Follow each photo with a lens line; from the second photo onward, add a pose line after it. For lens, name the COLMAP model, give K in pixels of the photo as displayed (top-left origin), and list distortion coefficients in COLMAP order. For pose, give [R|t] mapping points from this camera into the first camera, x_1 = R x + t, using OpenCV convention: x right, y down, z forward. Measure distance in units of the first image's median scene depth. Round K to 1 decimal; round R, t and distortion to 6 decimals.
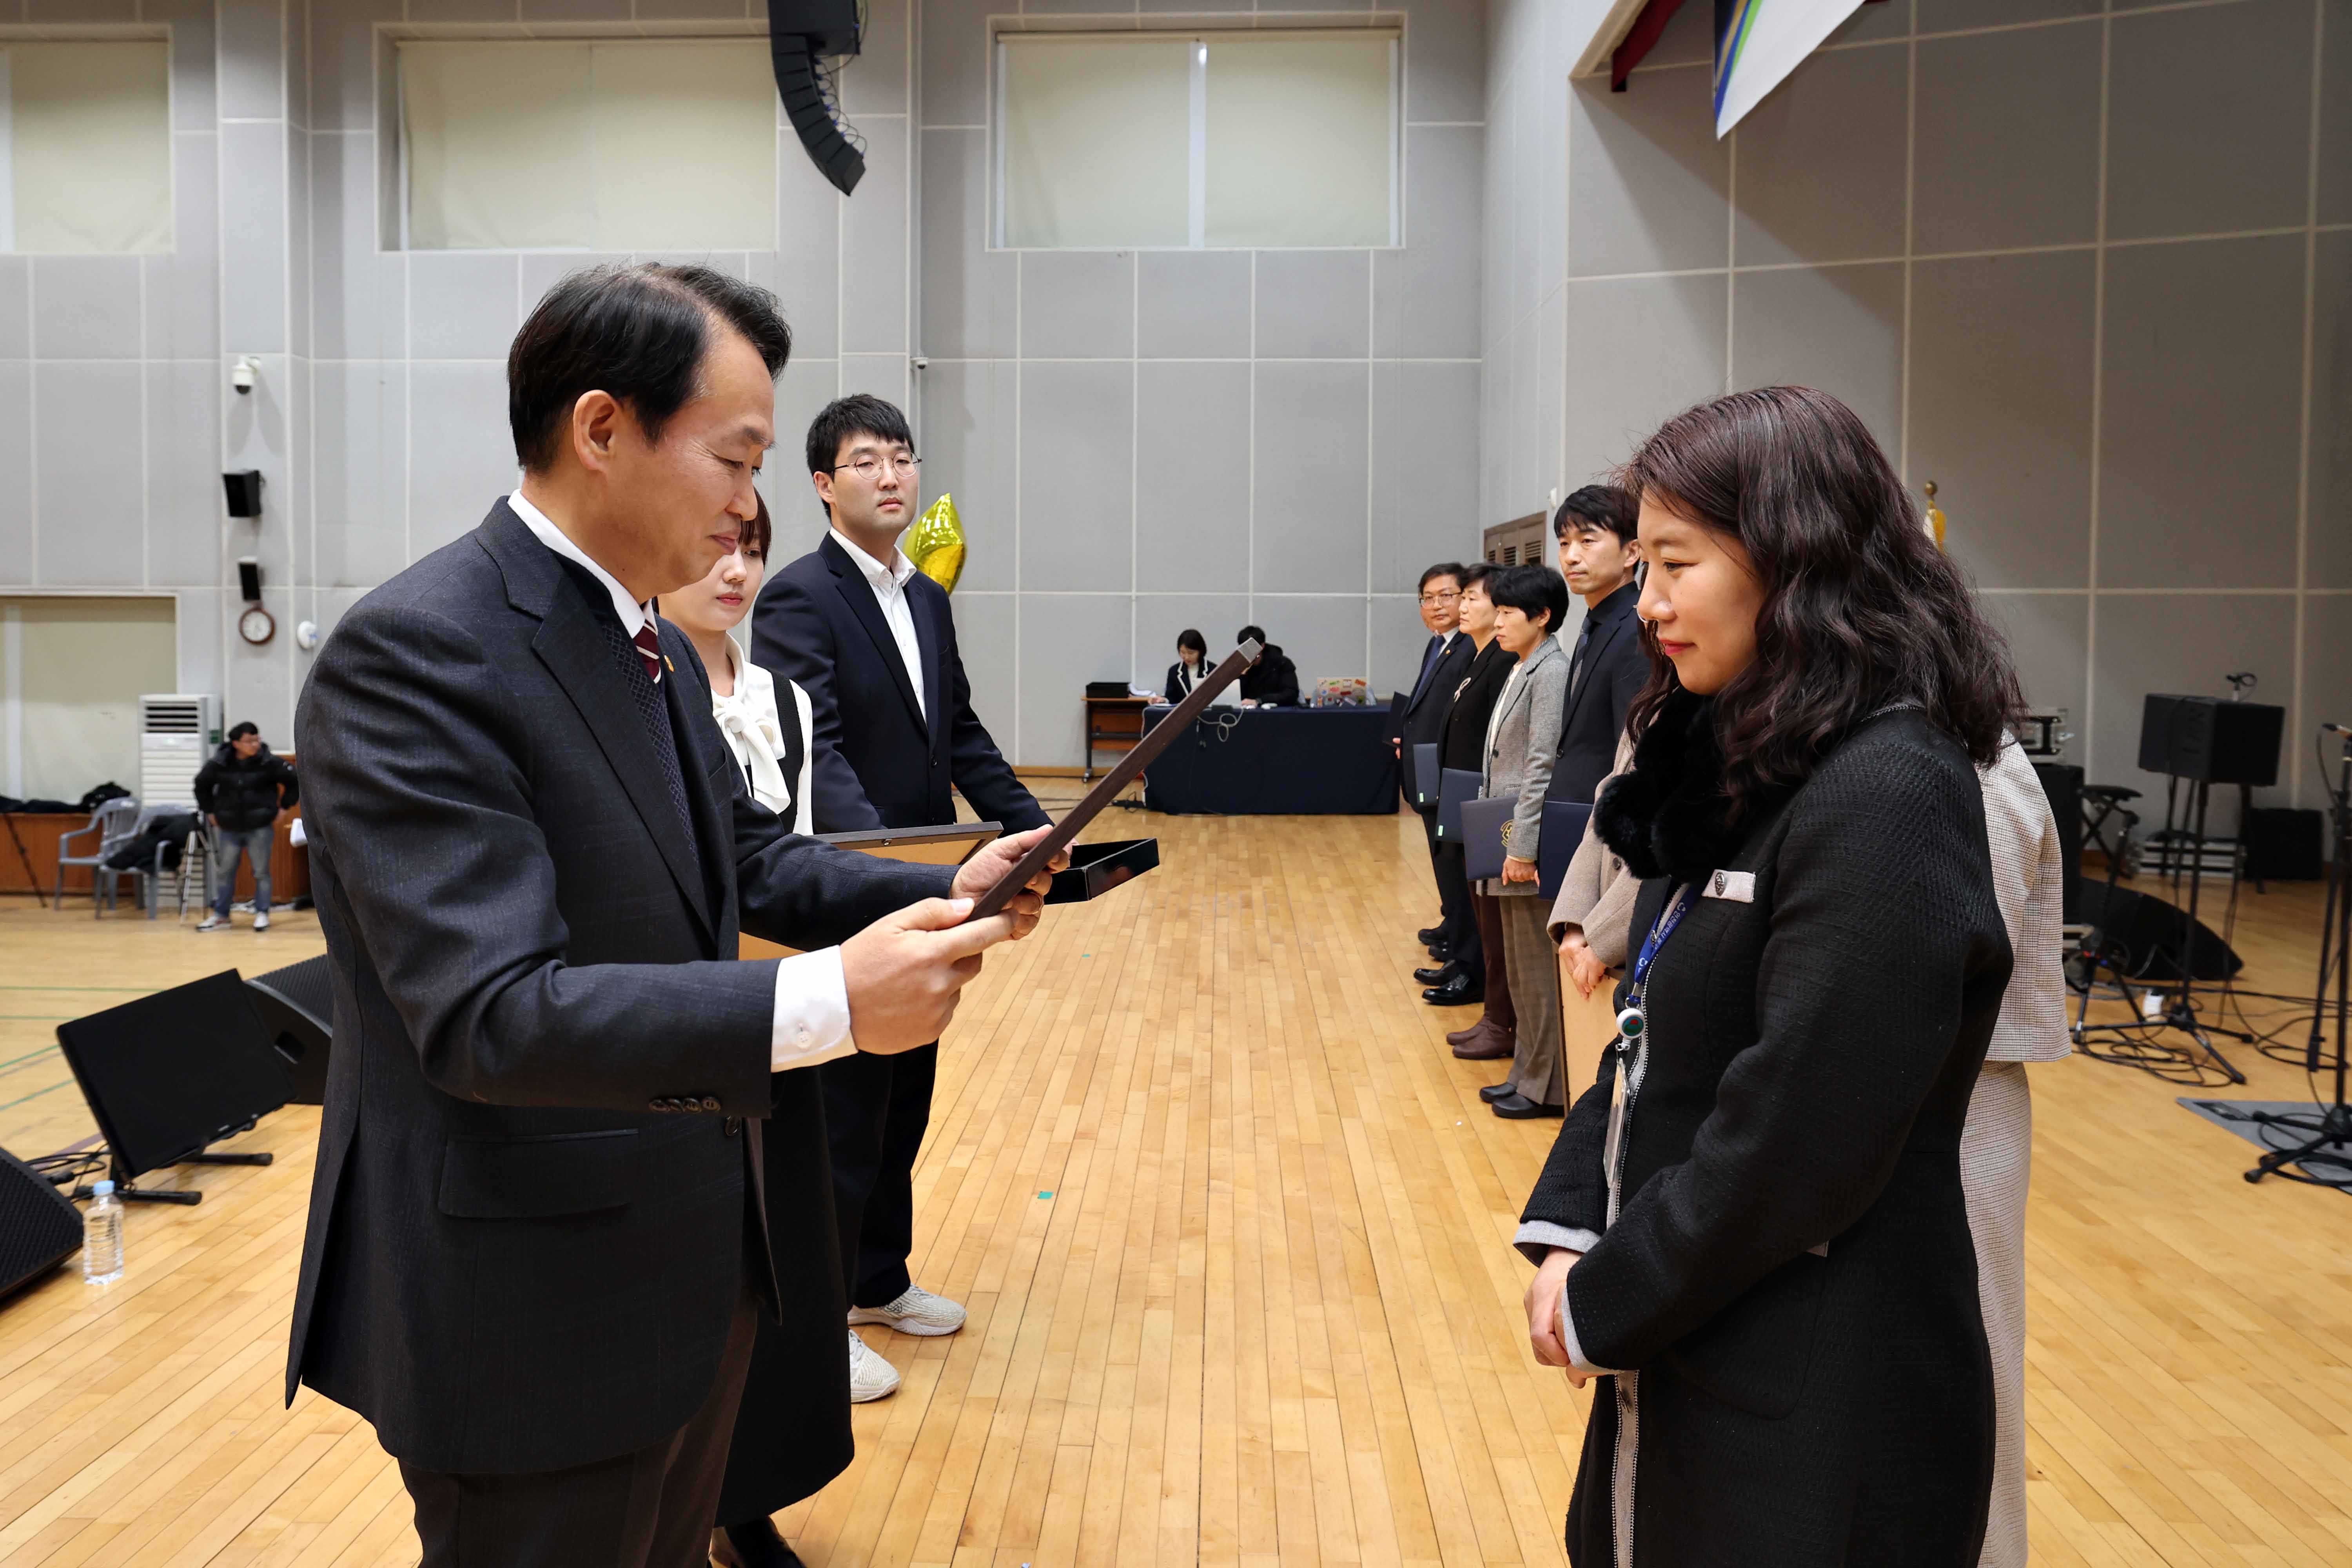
lens RADIAL K [[1666.4, 0, 1133.4], [0, 1666.4, 669.6], [0, 0, 1]] dist [-0.024701, 0.031028]
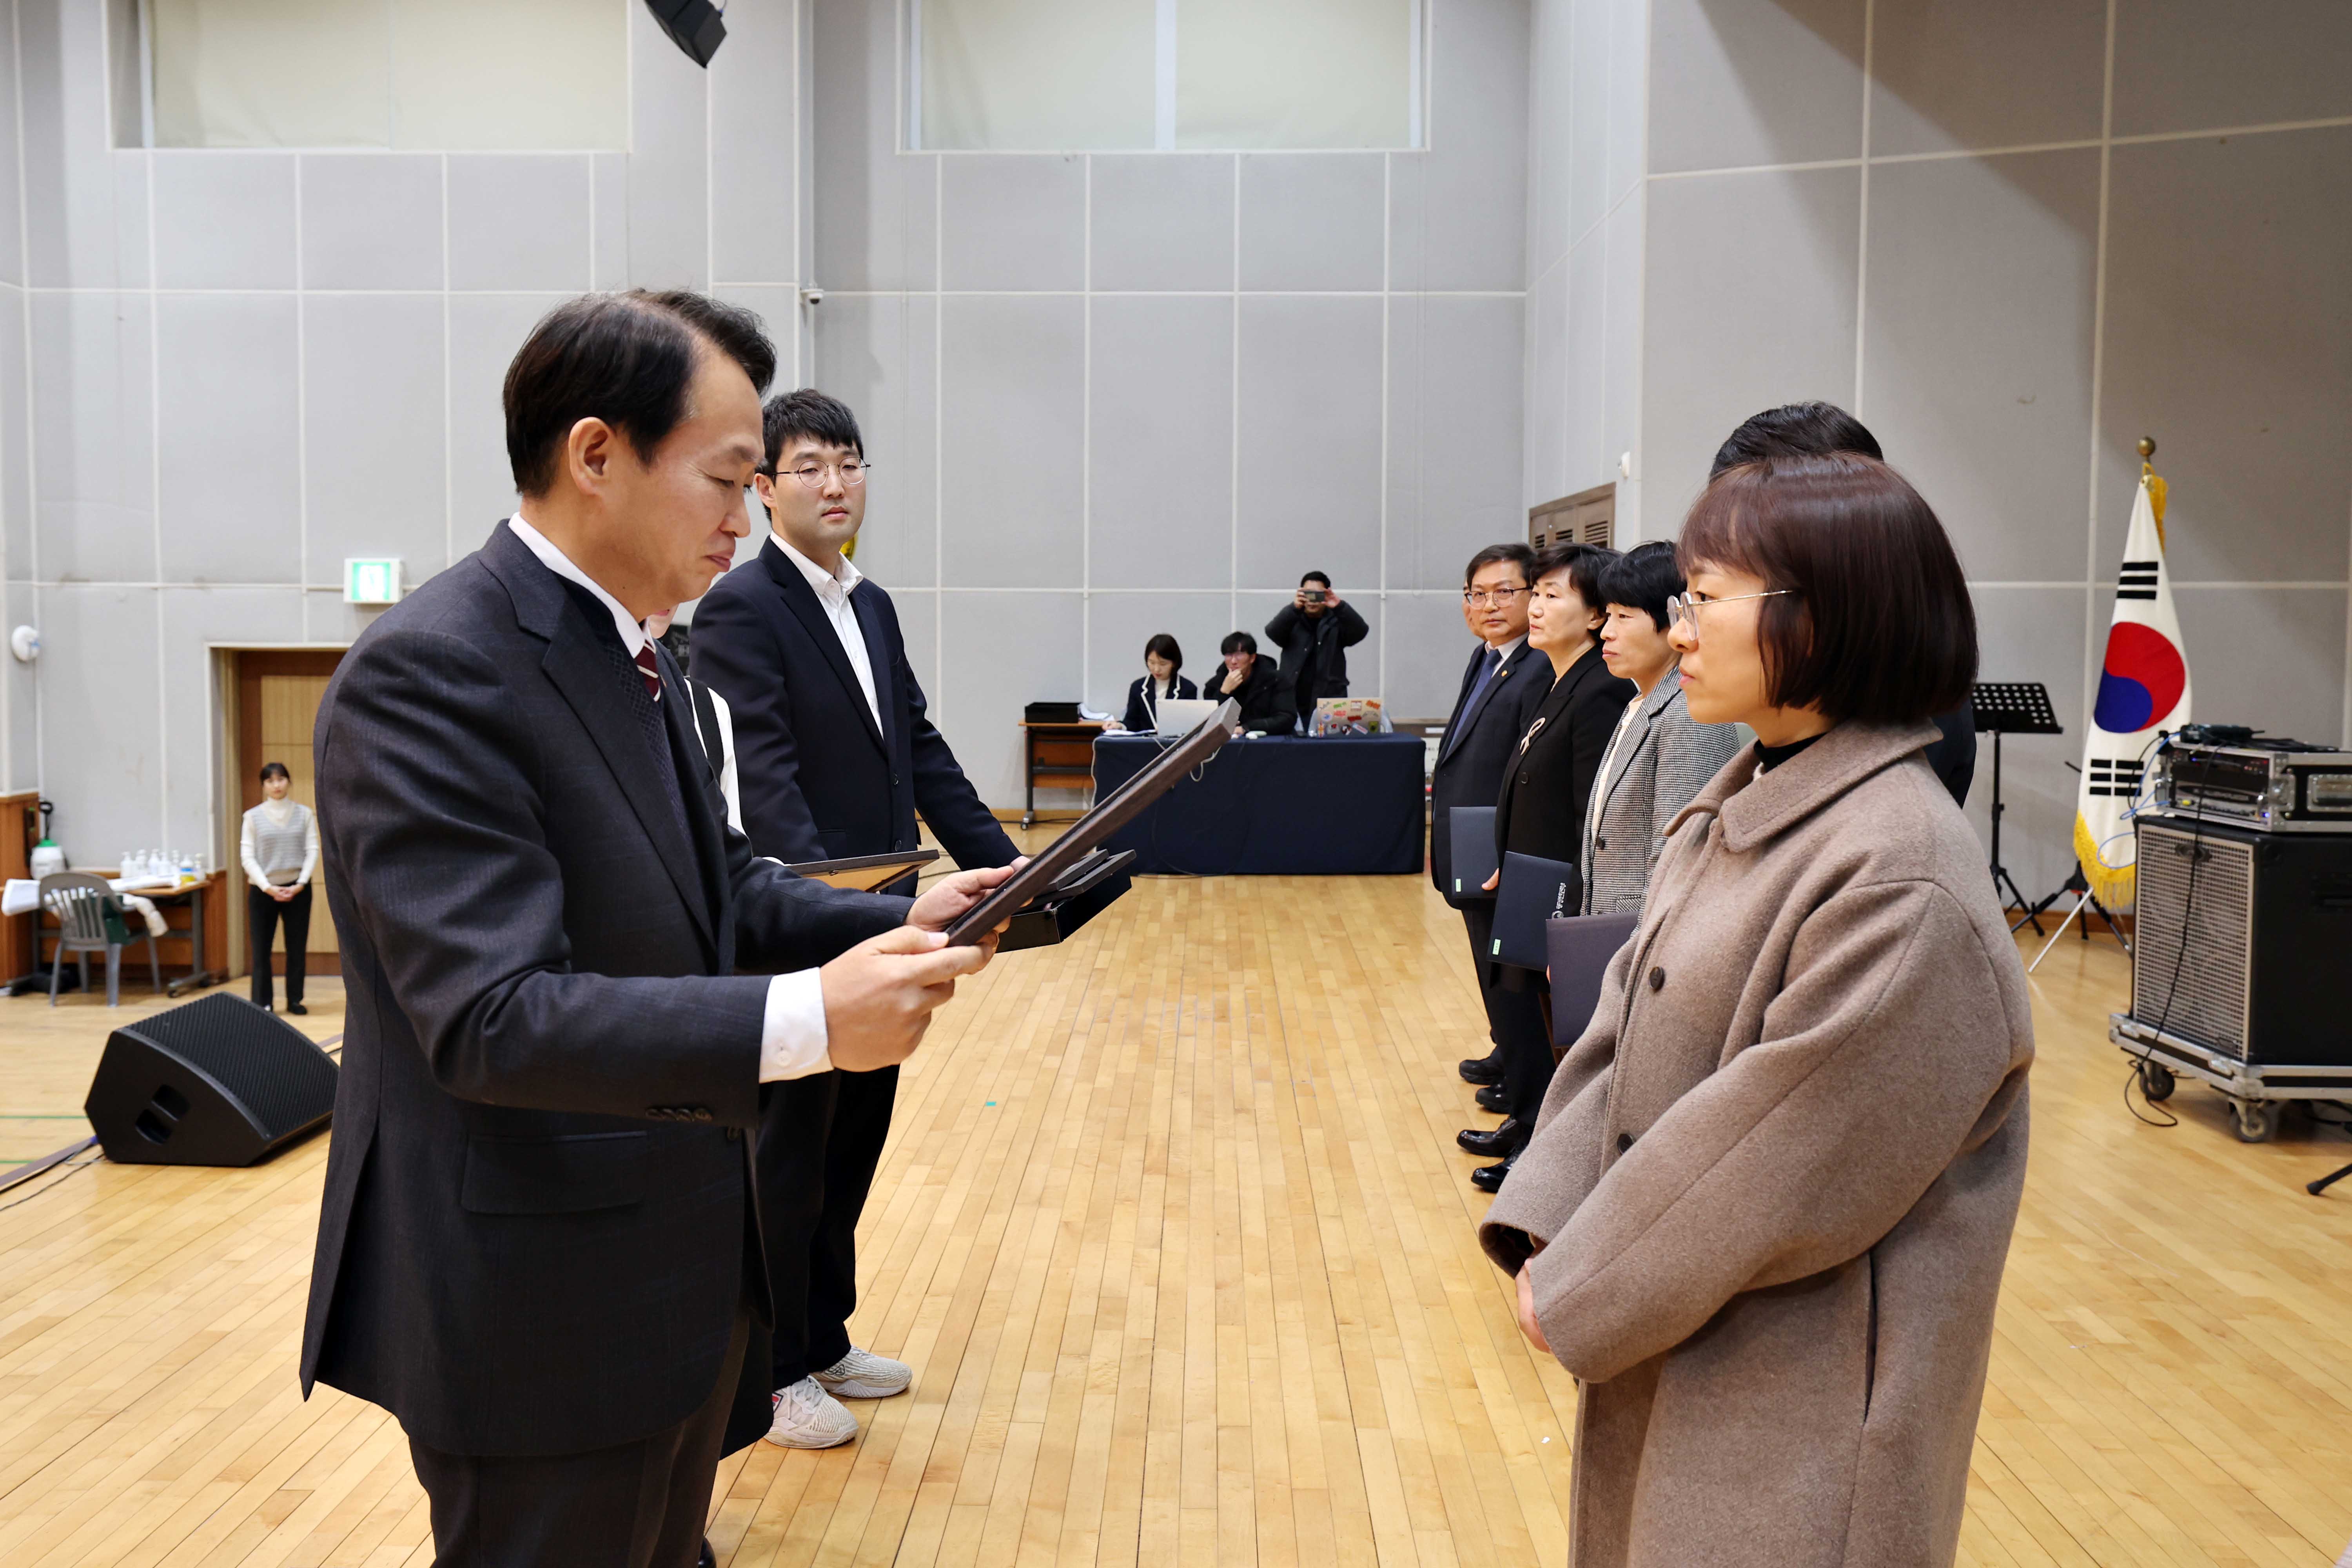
lens RADIAL K [[1854.2, 0, 1144.7], [0, 1854.2, 706.8], [0, 0, 1]] dist [0.016582, 0.004183]
pose [[0.999858, -0.001933, 0.016742, 0.017073], [0.001652, 0.999857, 0.016817, -0.006704], [-0.016772, -0.016787, 0.999718, 0.154409]]
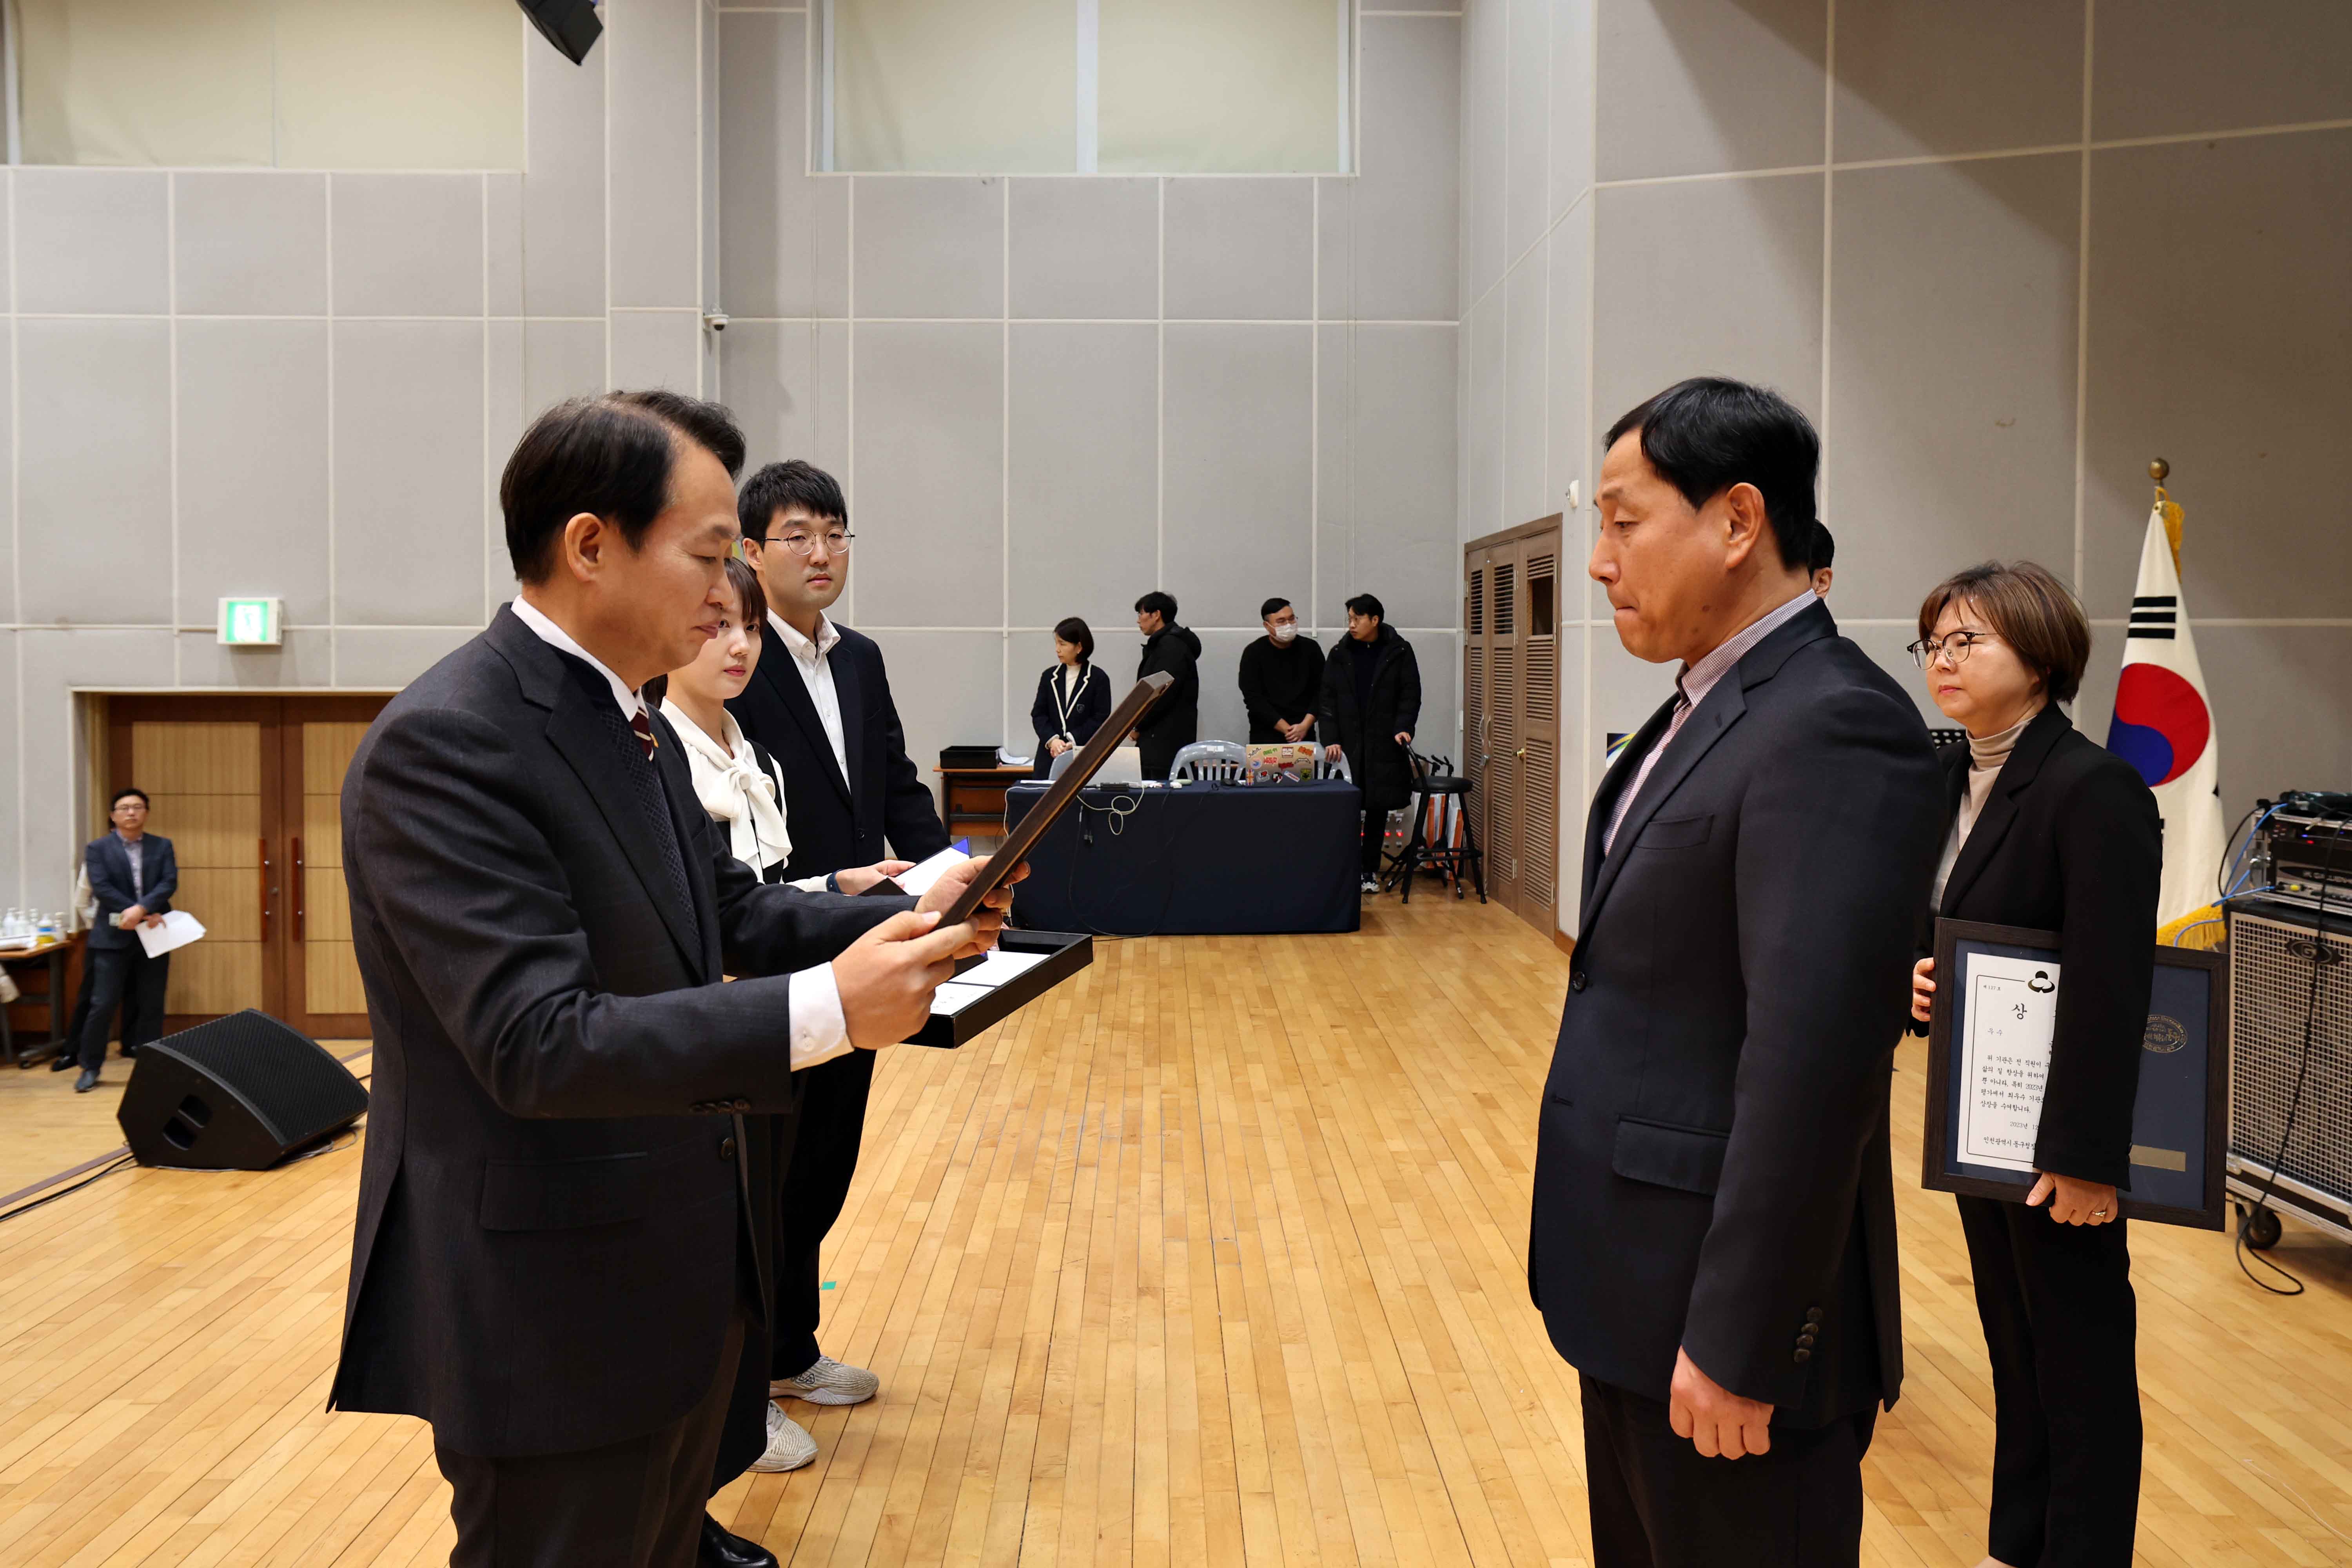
lens RADIAL K [[1666.3, 0, 1161.6], [0, 1666.3, 693.6], [0, 0, 1]] dist [0.006818, 0.006170]
pose [[0.998447, -0.005340, 0.055447, 0.037517], [0.005653, 0.999969, -0.005484, -0.015299], [-0.055416, 0.005788, 0.998447, 0.312748]]
